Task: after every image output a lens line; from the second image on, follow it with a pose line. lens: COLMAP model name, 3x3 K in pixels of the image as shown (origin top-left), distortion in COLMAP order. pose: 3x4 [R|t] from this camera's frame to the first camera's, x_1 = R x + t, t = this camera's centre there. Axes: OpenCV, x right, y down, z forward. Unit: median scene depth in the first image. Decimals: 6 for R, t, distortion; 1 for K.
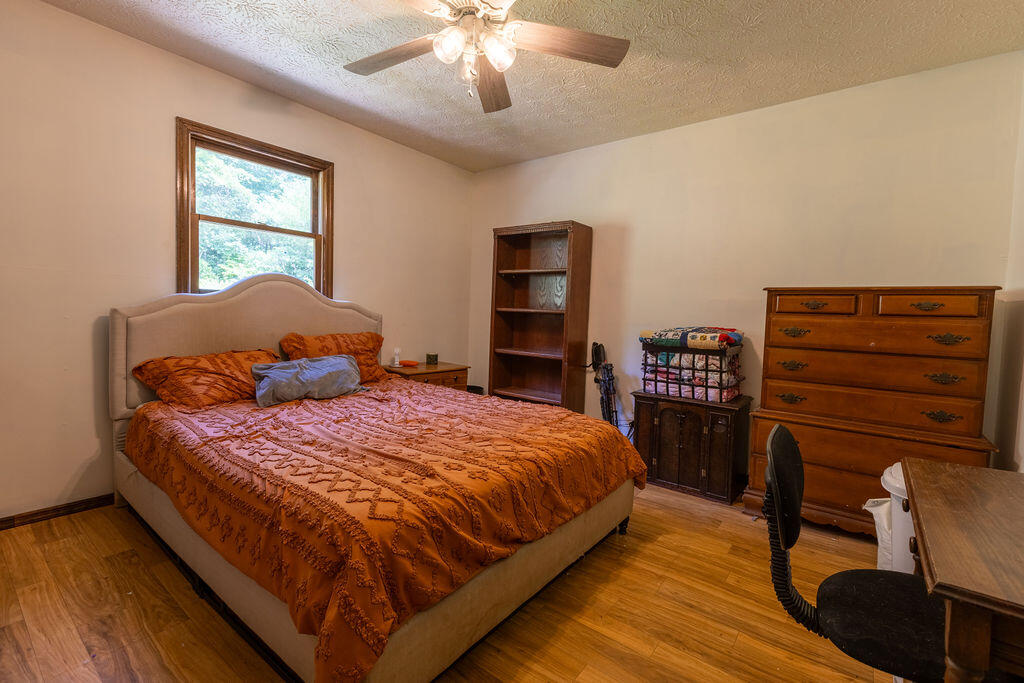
lens RADIAL K [[455.8, 0, 514.8], [0, 455.8, 336.3], [0, 0, 1]] dist [0.001227, -0.000410]
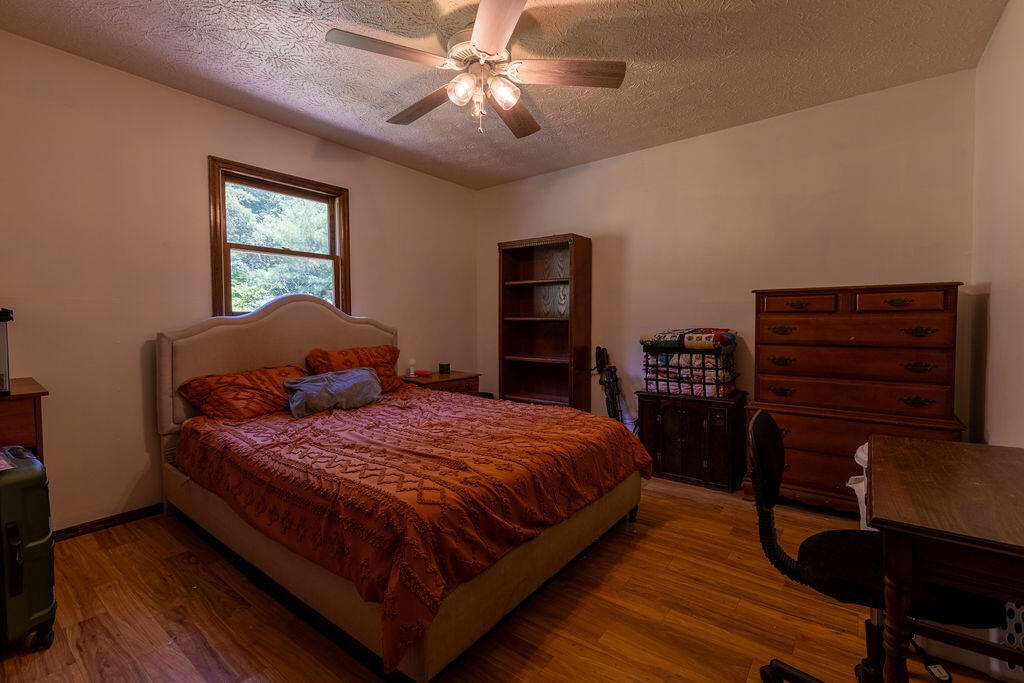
lens RADIAL K [[455.8, 0, 514.8], [0, 455.8, 336.3], [0, 0, 1]] dist [0.001227, -0.000410]
pose [[0.999227, -0.039310, -0.000245, -0.027409], [0.039301, 0.999107, -0.015542, -0.002587], [0.000856, 0.015521, 0.999879, -0.098421]]
